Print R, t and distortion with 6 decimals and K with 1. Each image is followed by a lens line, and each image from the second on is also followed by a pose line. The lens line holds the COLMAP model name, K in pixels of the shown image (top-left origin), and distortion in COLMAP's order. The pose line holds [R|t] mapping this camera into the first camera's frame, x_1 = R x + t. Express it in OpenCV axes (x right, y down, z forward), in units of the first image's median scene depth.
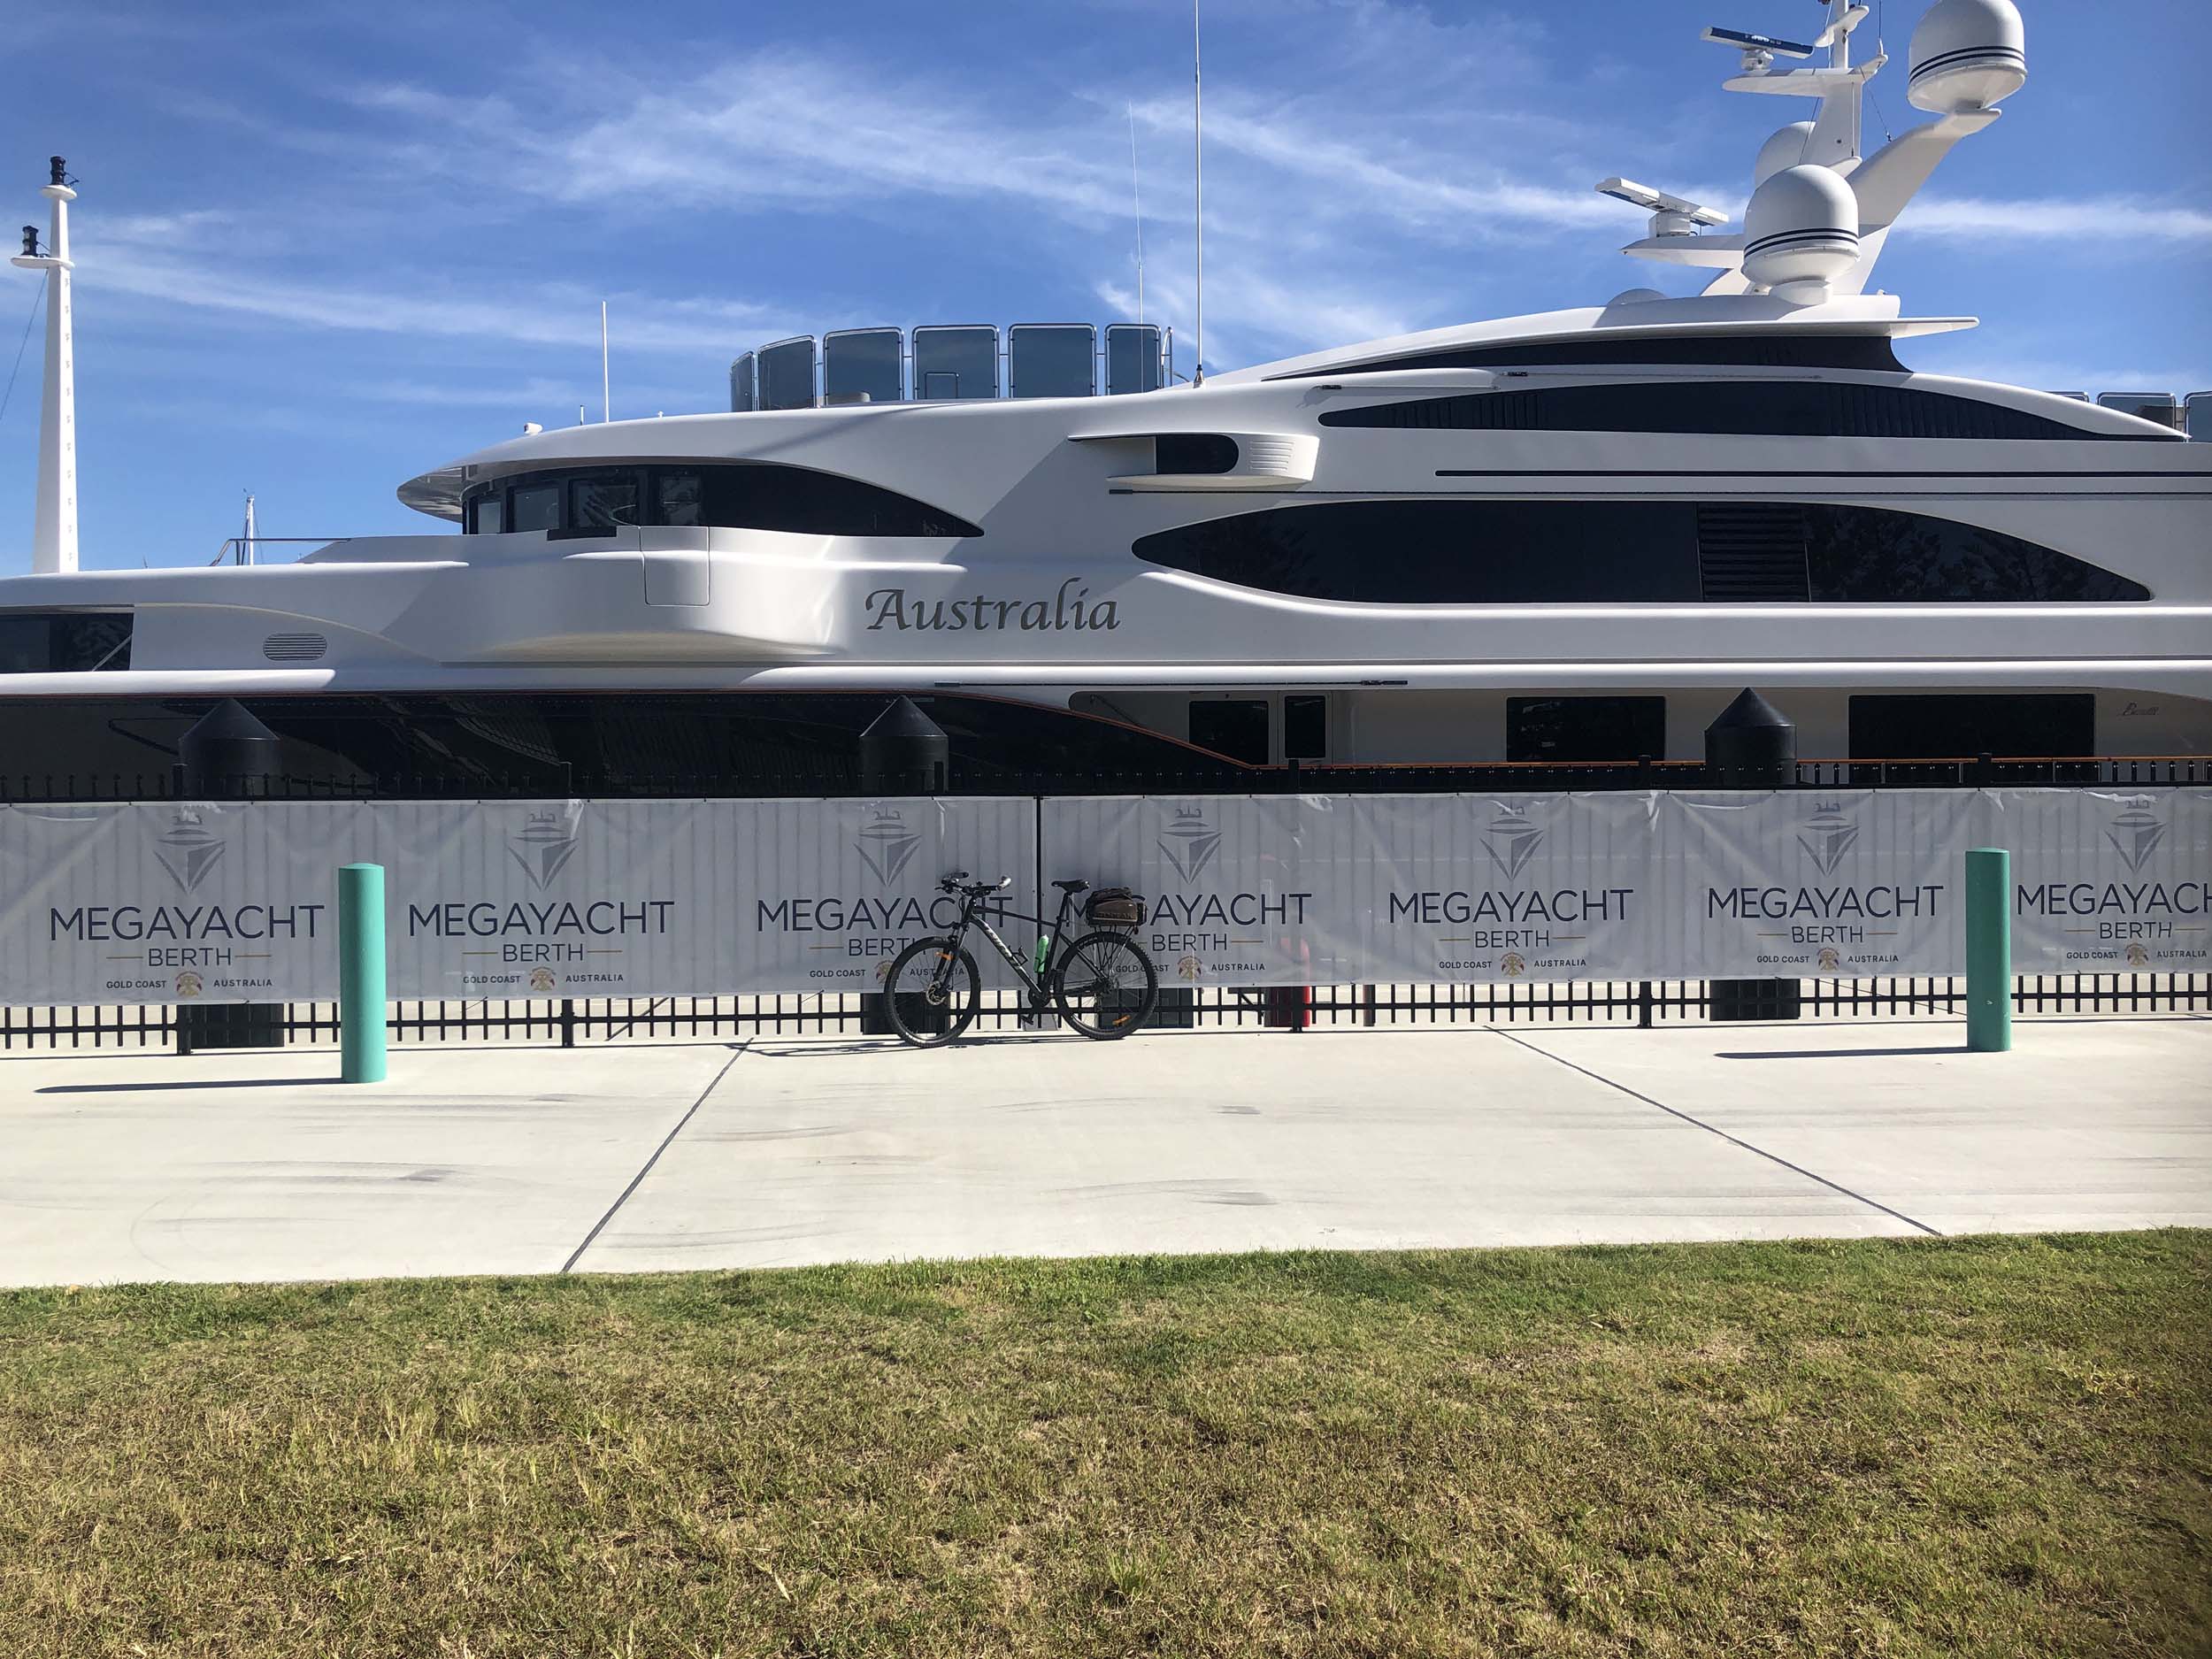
lens RADIAL K [[1795.5, 0, 1102.2], [0, 1795.5, 820.5], [0, 0, 1]] dist [0.031956, -0.035520]
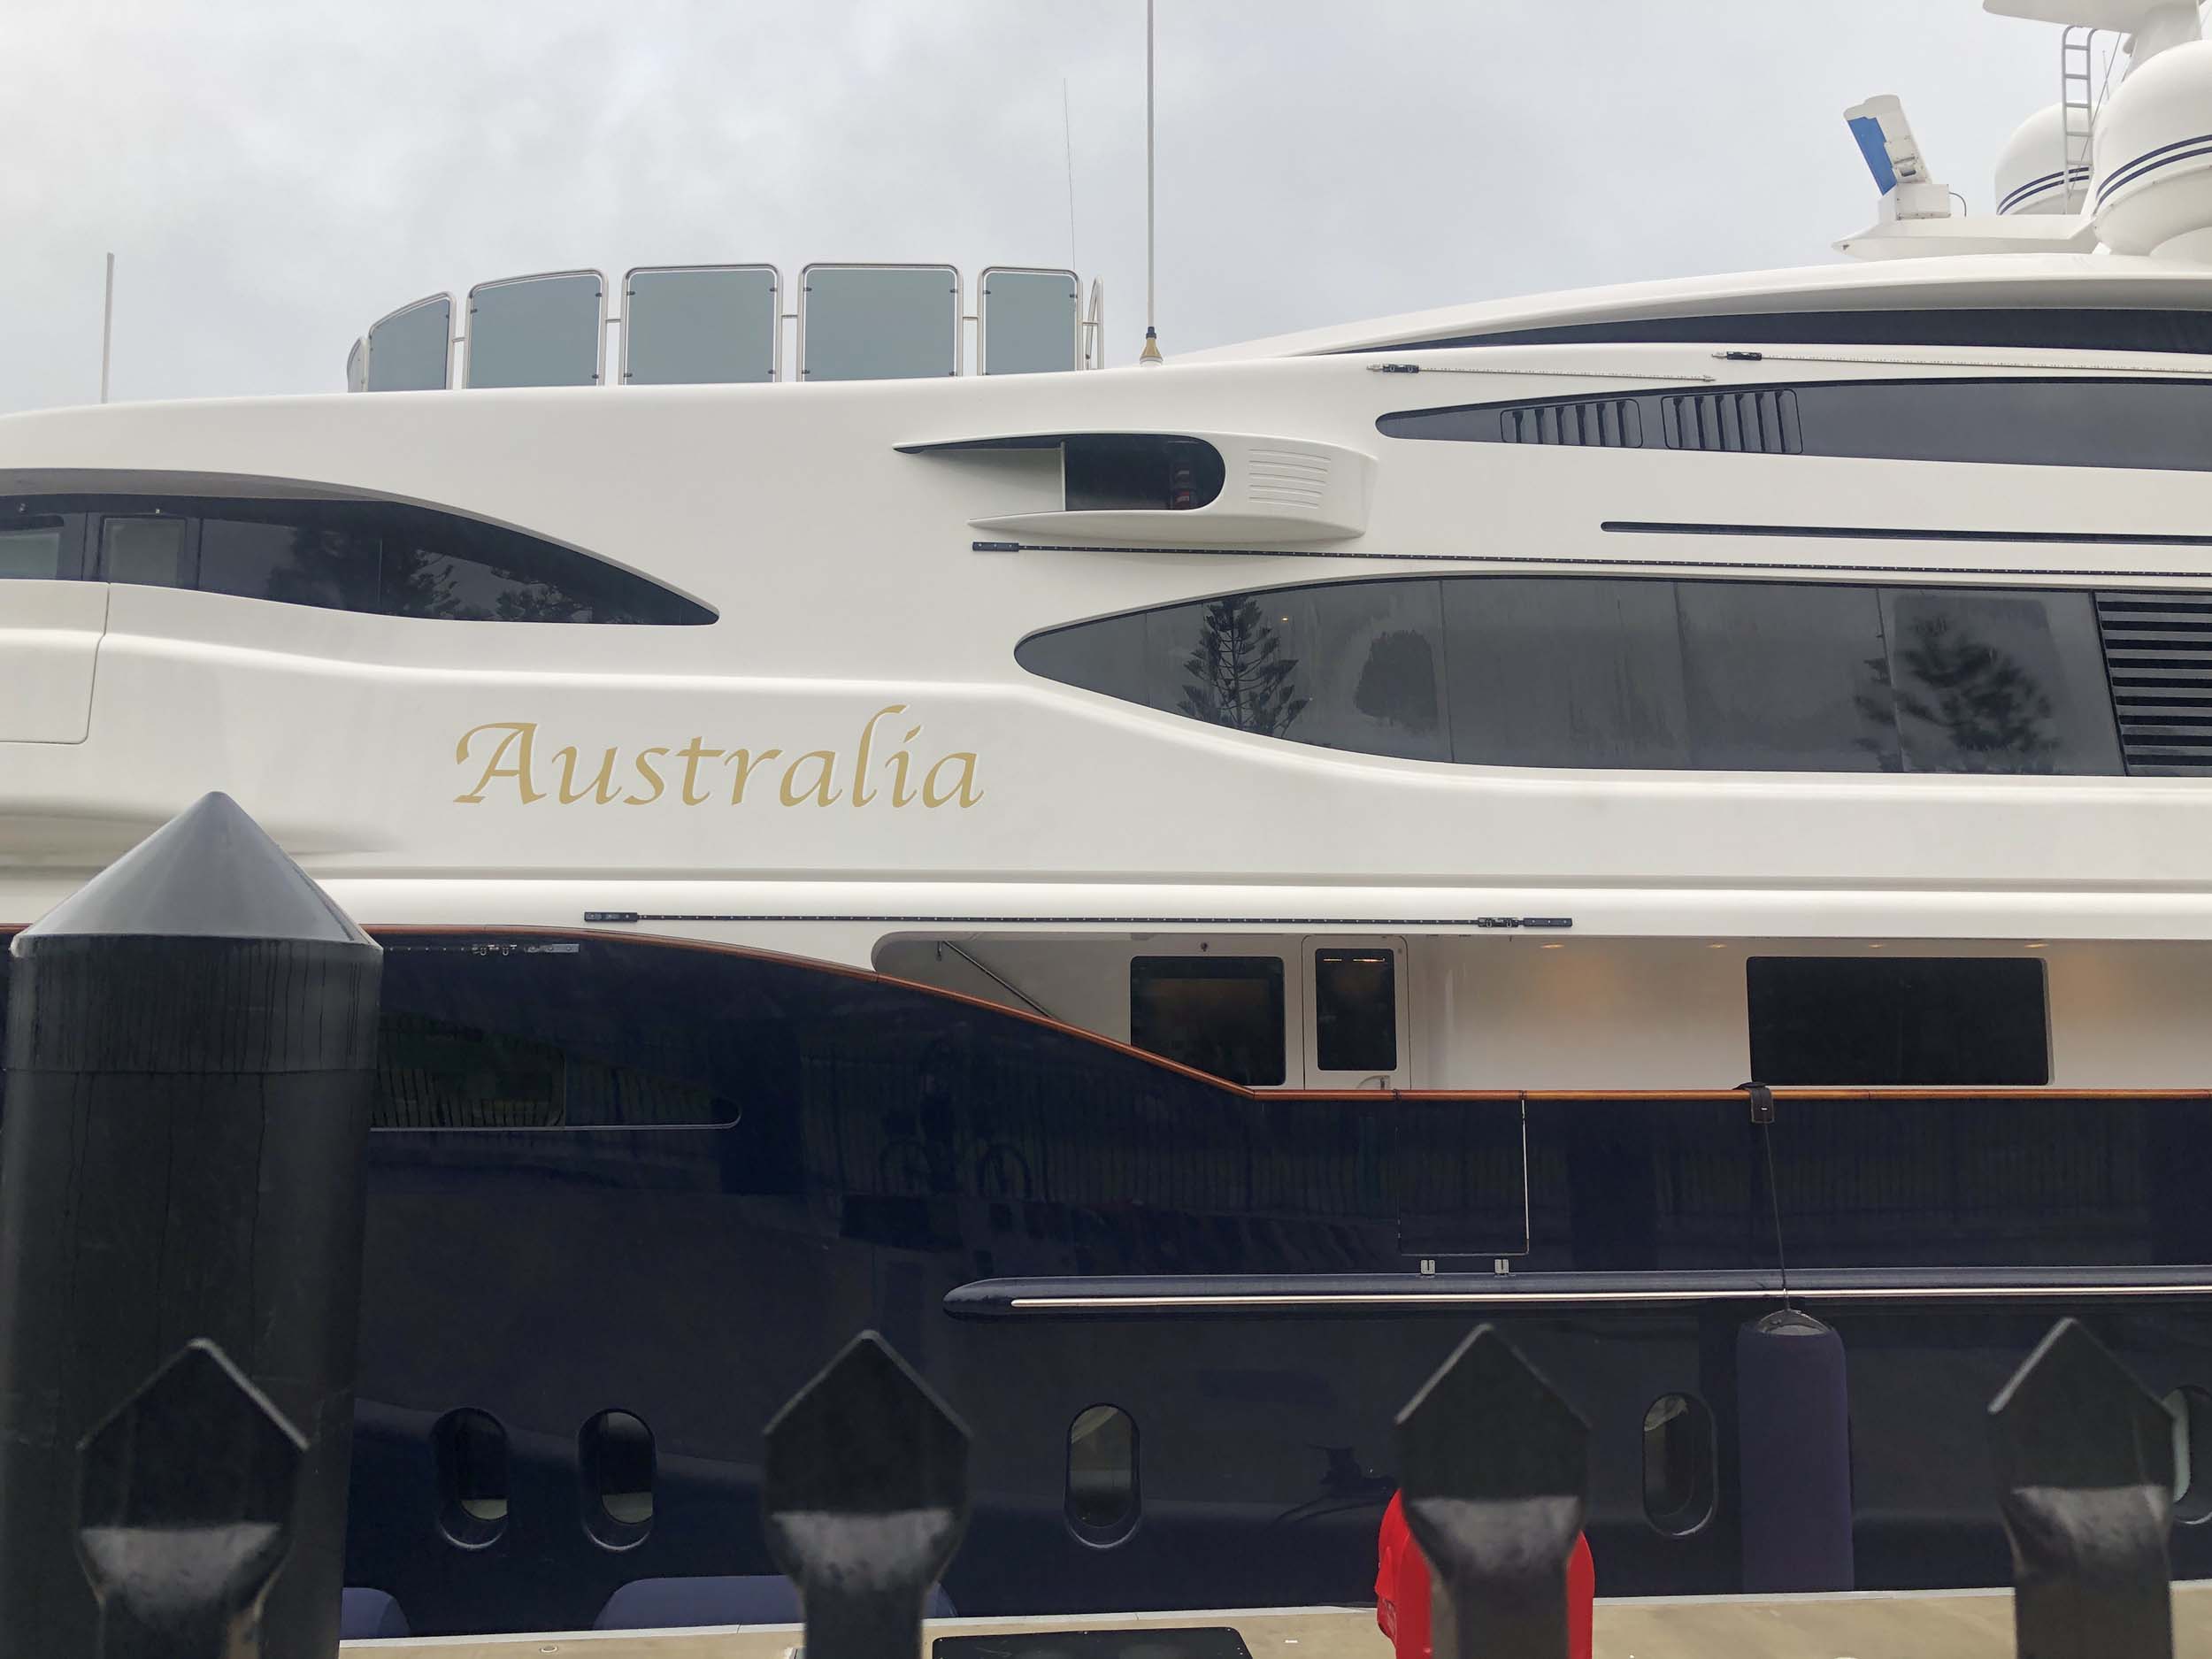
lens RADIAL K [[1795.5, 0, 1112.7], [0, 1795.5, 830.6], [0, 0, 1]] dist [0.031956, -0.035520]
pose [[0.999932, 0.010107, 0.005894, 0.042145], [-0.009283, 0.991969, -0.126137, -0.039128], [-0.007121, 0.126074, 0.991995, 0.514866]]
